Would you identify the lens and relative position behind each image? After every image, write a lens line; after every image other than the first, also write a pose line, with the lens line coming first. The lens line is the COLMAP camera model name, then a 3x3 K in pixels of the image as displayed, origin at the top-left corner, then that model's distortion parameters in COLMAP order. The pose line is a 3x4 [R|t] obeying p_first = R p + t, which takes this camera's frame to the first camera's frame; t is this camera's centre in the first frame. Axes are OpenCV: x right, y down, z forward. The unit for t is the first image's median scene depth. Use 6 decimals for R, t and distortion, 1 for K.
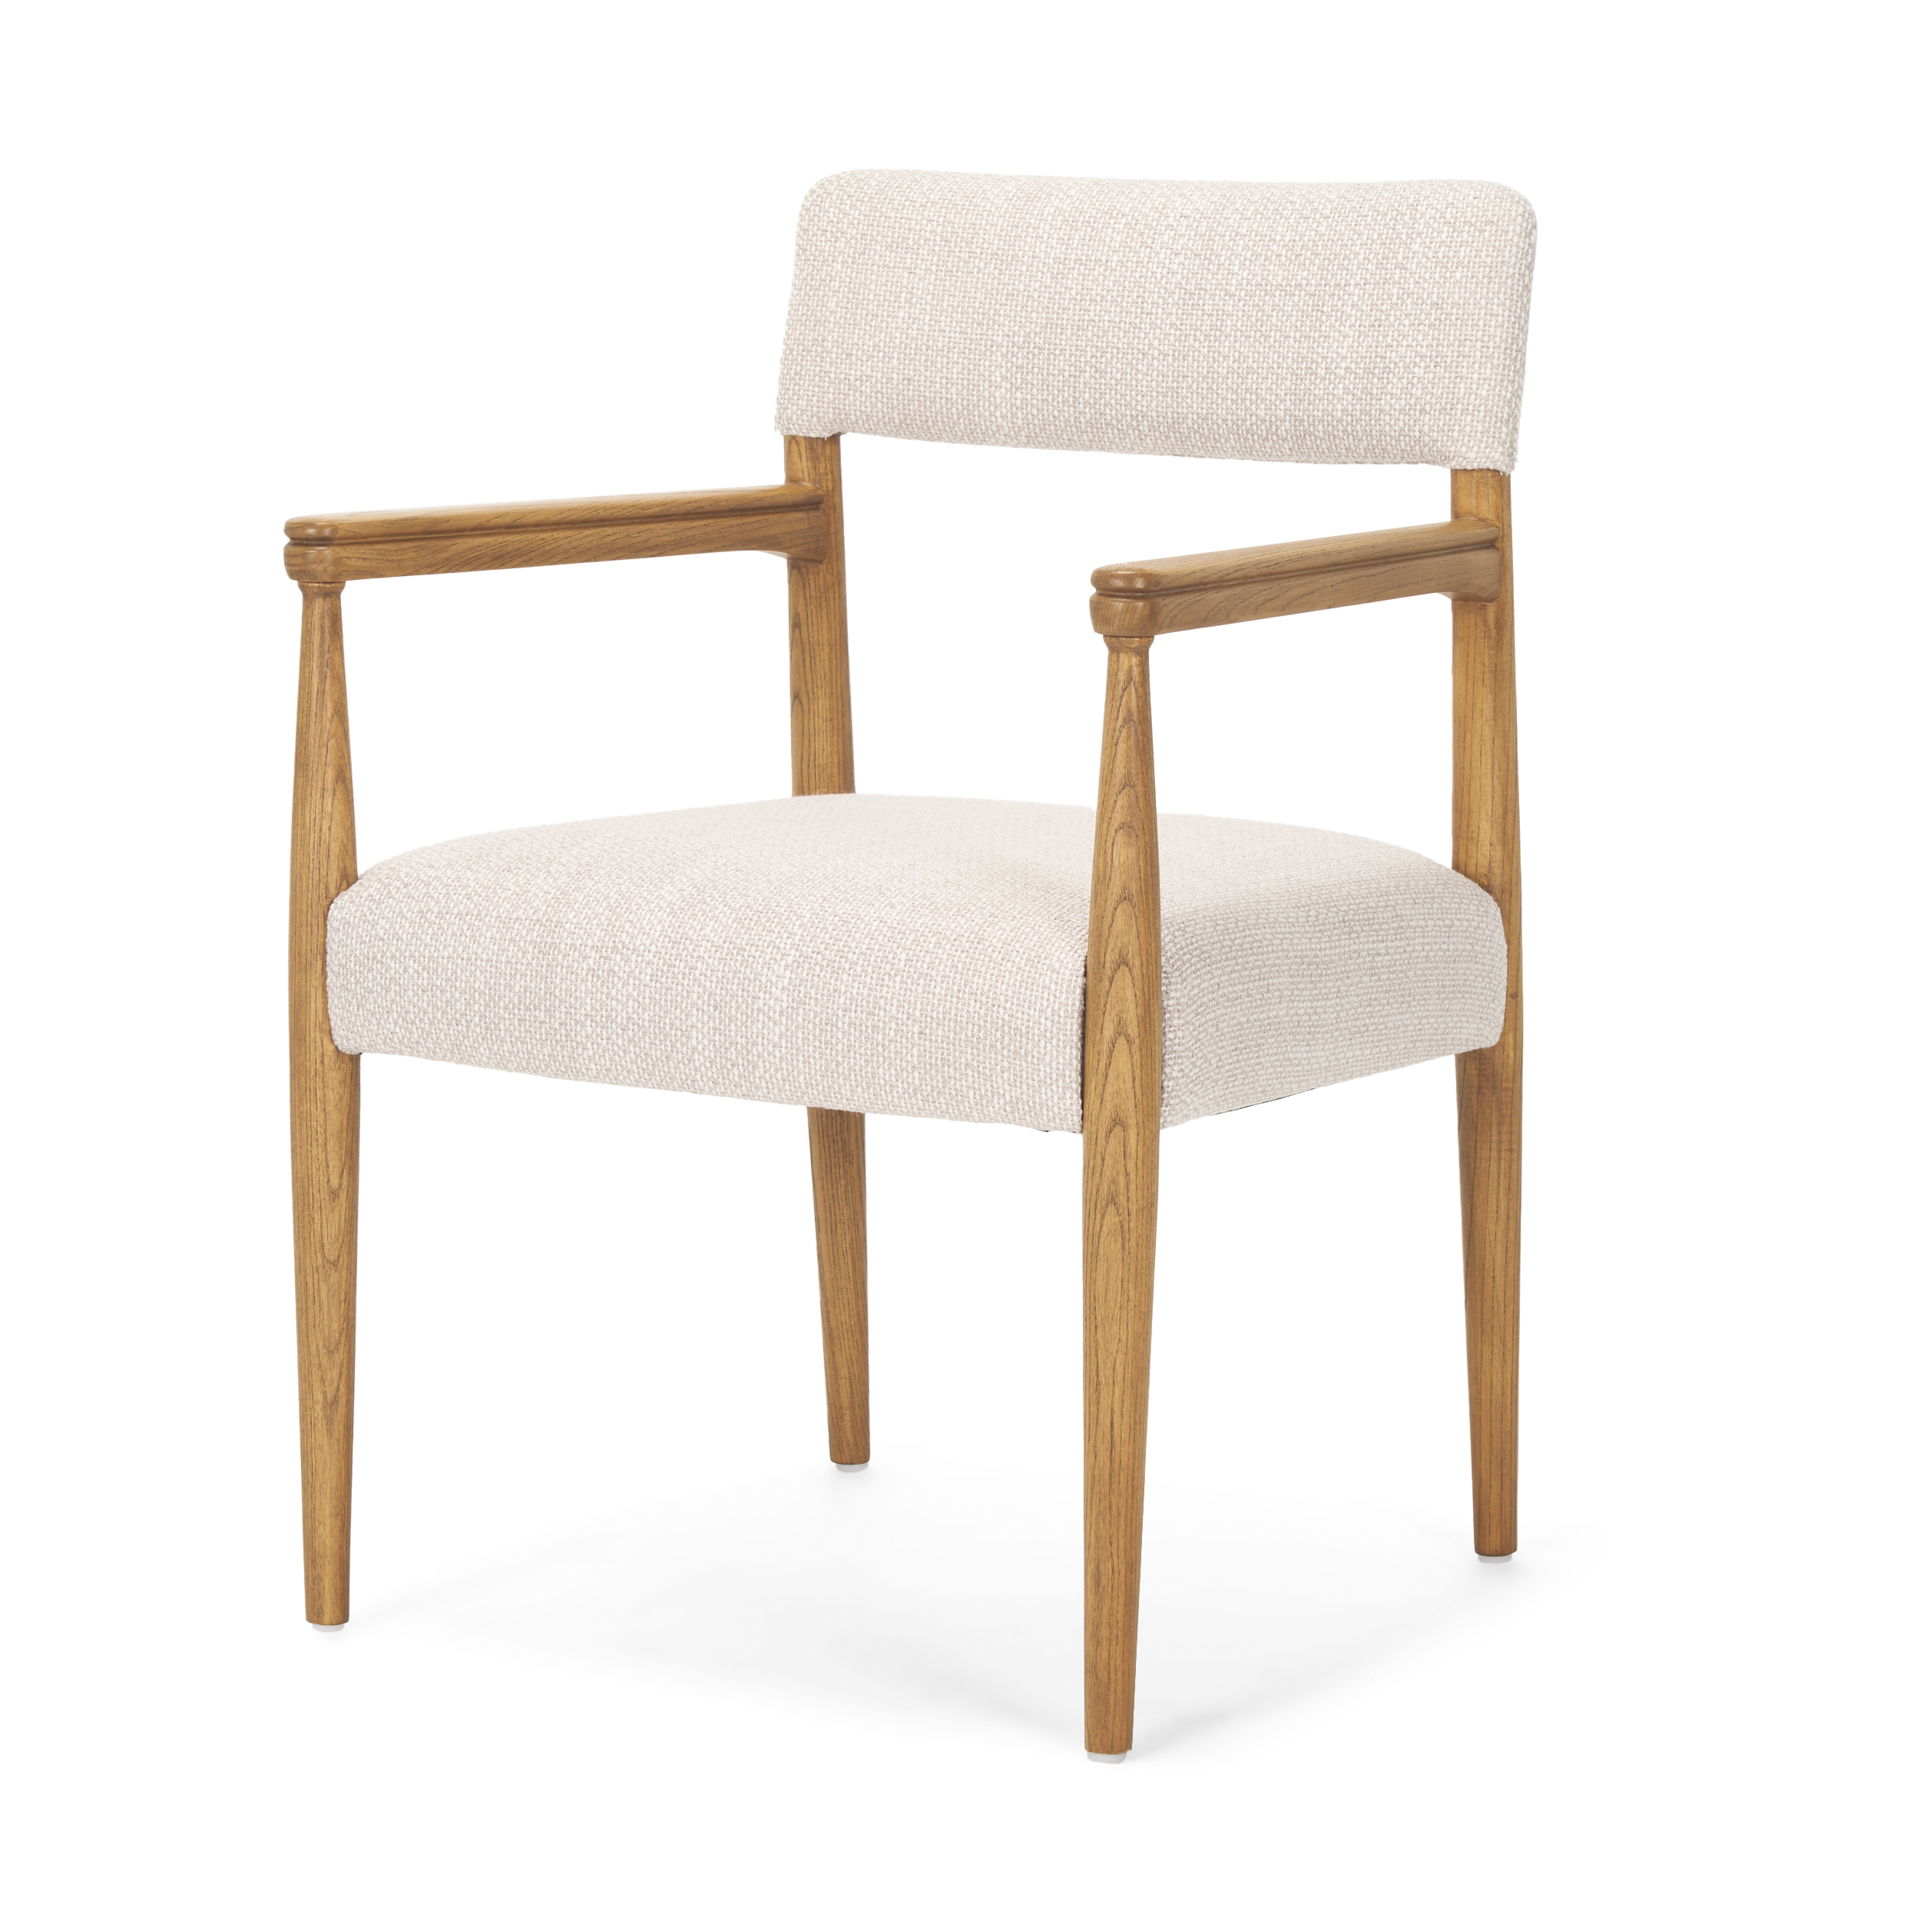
lens RADIAL K [[5266.1, 0, 1034.2], [0, 5266.1, 1073.4], [0, 0, 1]] dist [-0.019597, 0.000000]
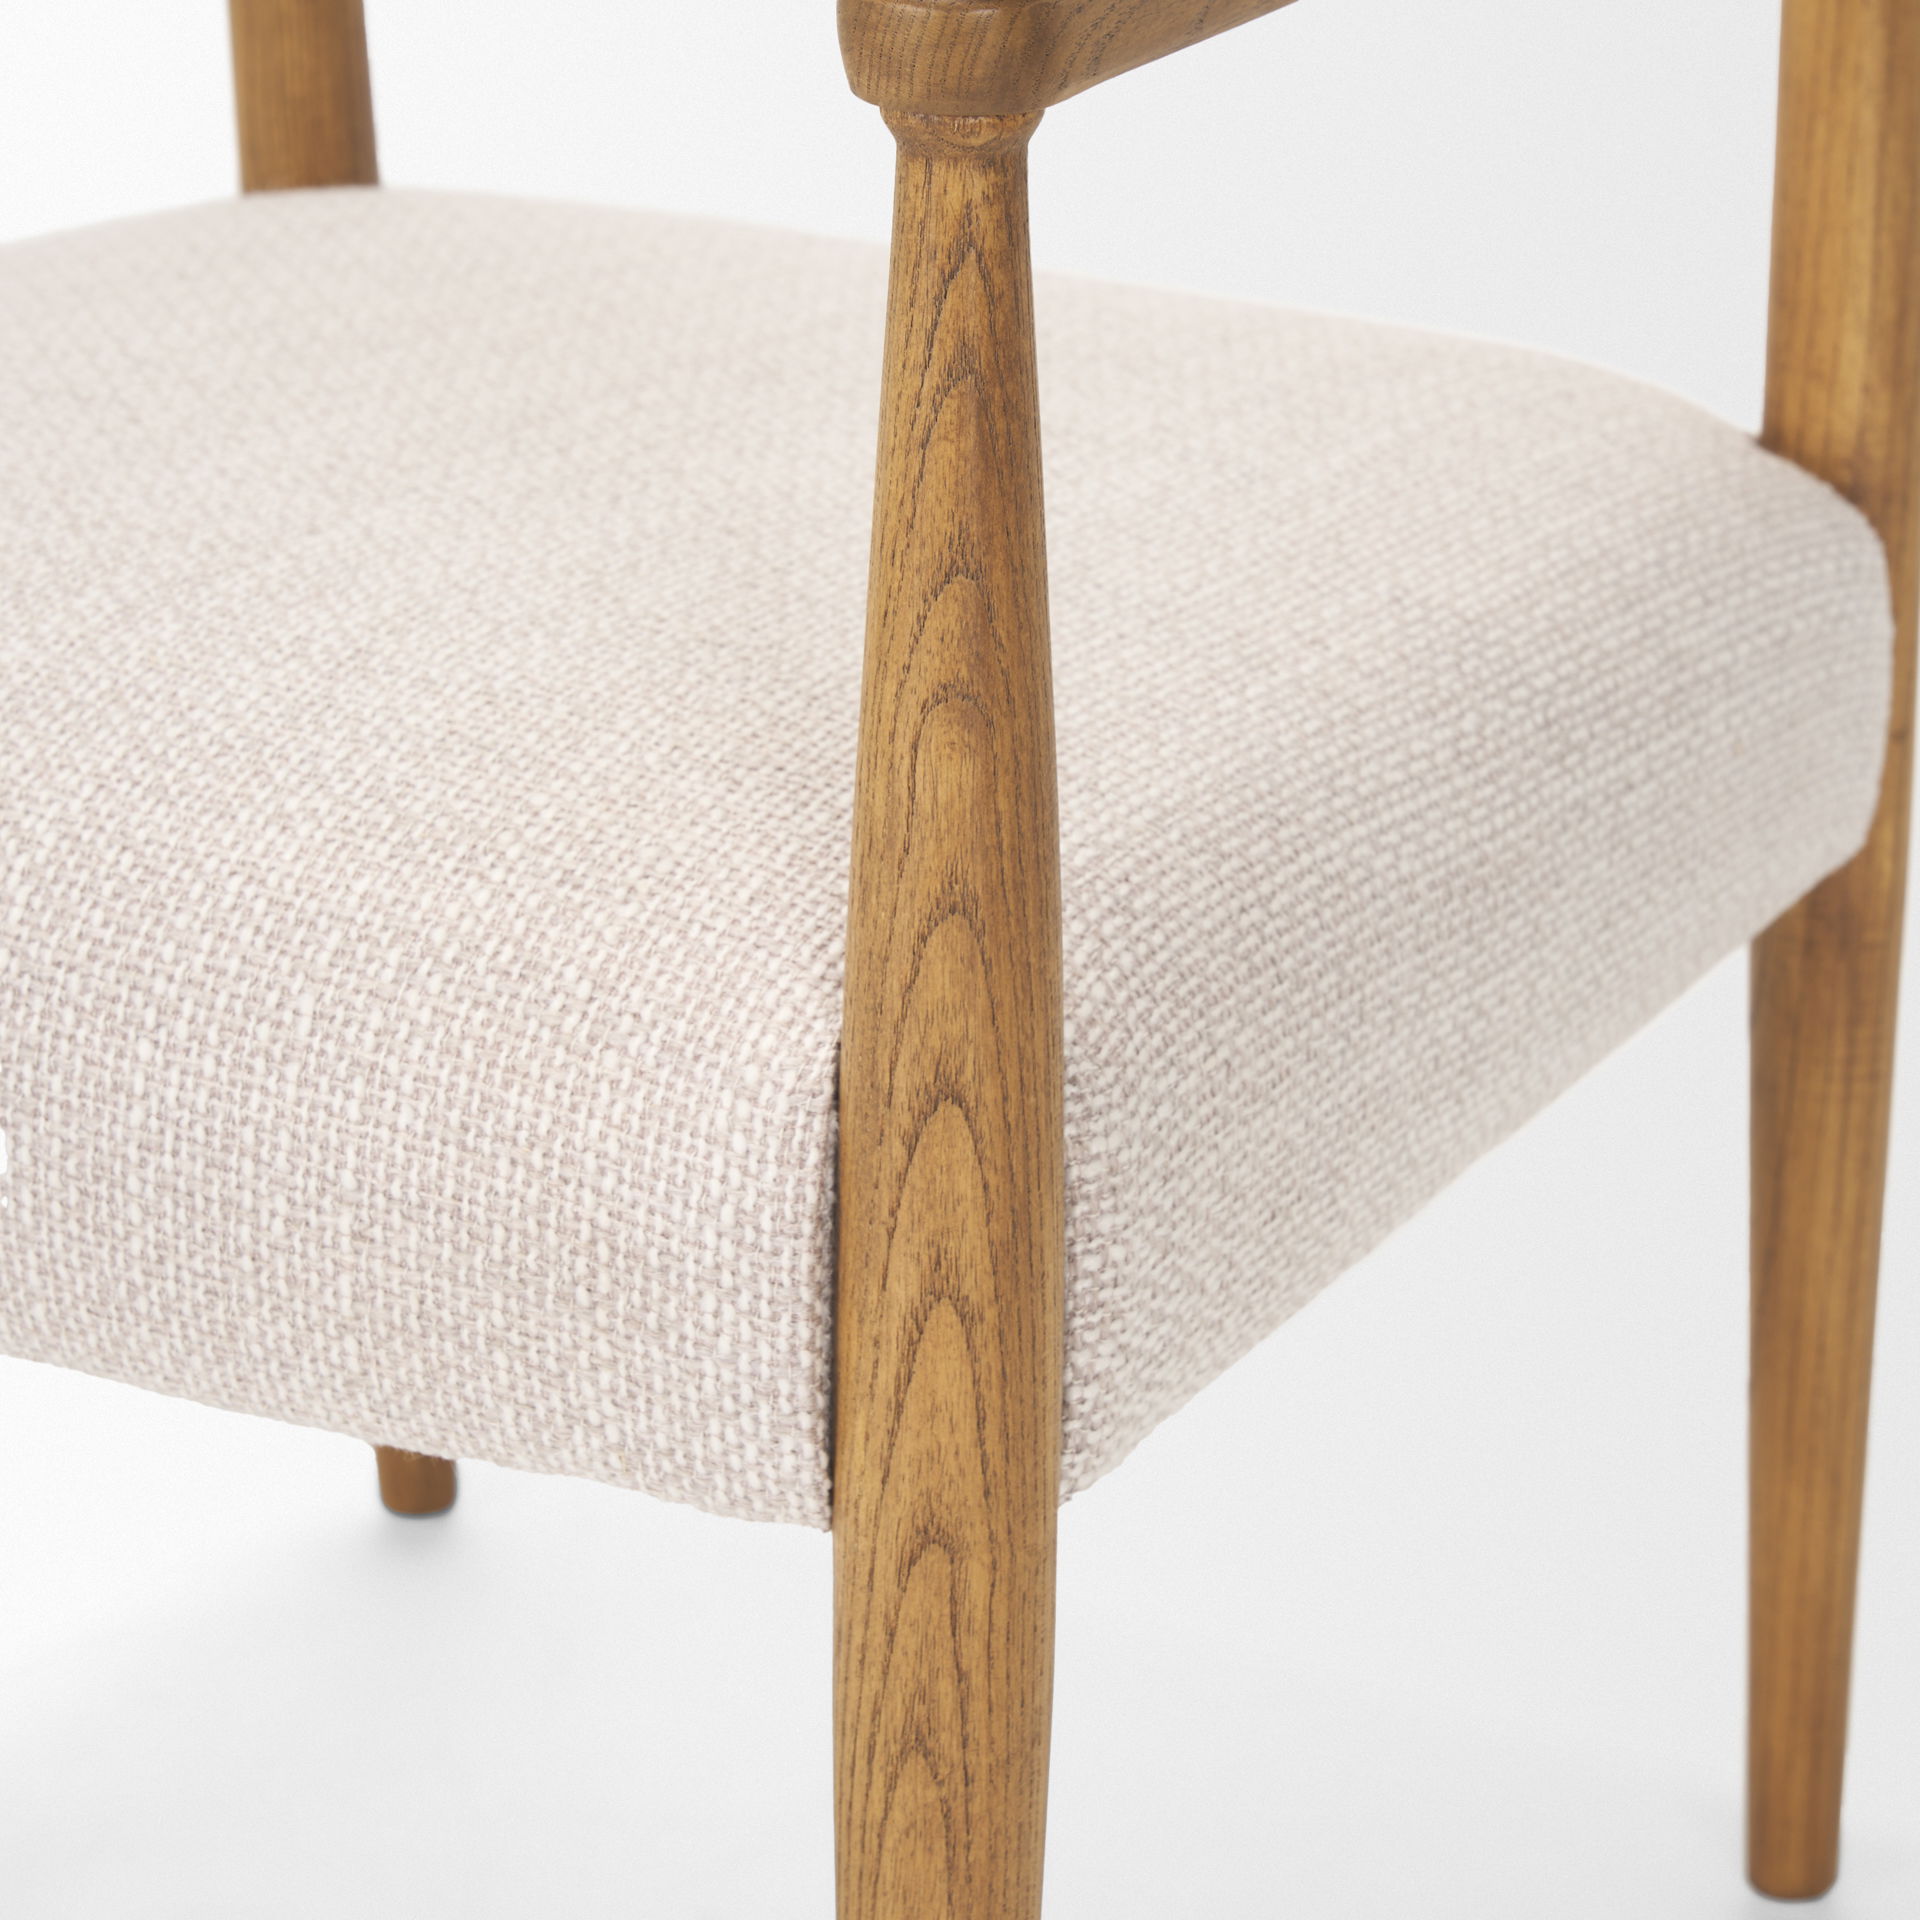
lens RADIAL K [[5266.1, 0, 975.1], [0, 5266.1, 953.0], [0, 0, 1]] dist [-0.019597, 0.000000]
pose [[0.999985, -0.000091, 0.005487, 0.016485], [-0.000991, 0.980415, 0.196938, -0.092375], [-0.005397, -0.196941, 0.980401, 0.664950]]
